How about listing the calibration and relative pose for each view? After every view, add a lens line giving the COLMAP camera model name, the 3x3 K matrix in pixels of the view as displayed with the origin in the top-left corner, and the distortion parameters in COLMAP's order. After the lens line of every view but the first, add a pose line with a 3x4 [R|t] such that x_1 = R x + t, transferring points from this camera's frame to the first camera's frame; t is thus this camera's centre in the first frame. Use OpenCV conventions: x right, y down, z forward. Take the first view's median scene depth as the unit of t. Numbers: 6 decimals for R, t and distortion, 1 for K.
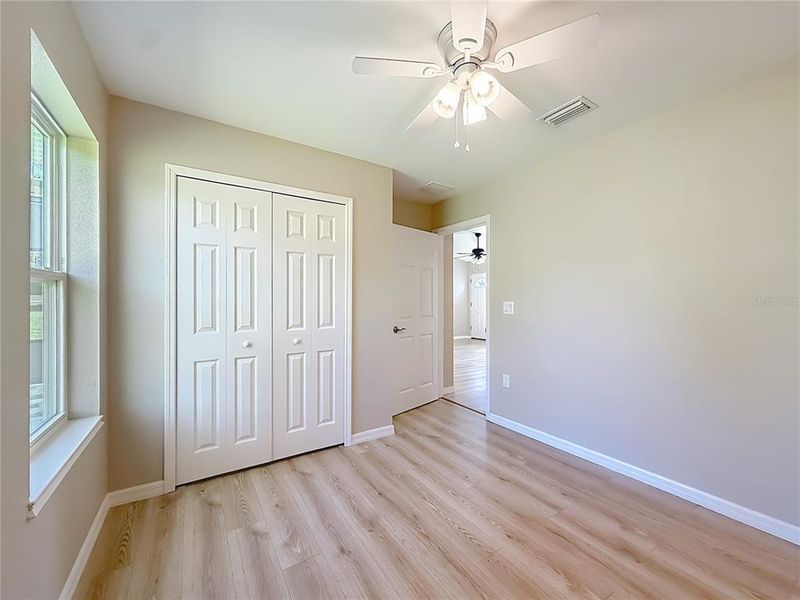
lens RADIAL K [[322.8, 0, 399.8], [0, 322.8, 302.8], [0, 0, 1]] dist [-0.001384, -0.000327]
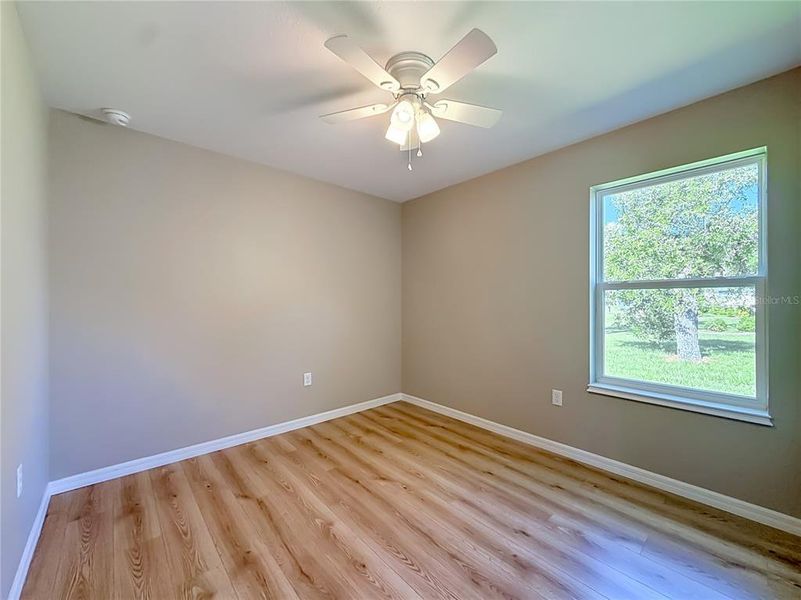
lens RADIAL K [[323.2, 0, 397.9], [0, 323.2, 295.9], [0, 0, 1]] dist [-0.001384, -0.000327]
pose [[-0.986718, -0.002773, -0.162417, 0.382062], [-0.004038, 0.999964, 0.007461, -0.025140], [0.162391, 0.008018, -0.986694, 1.835624]]
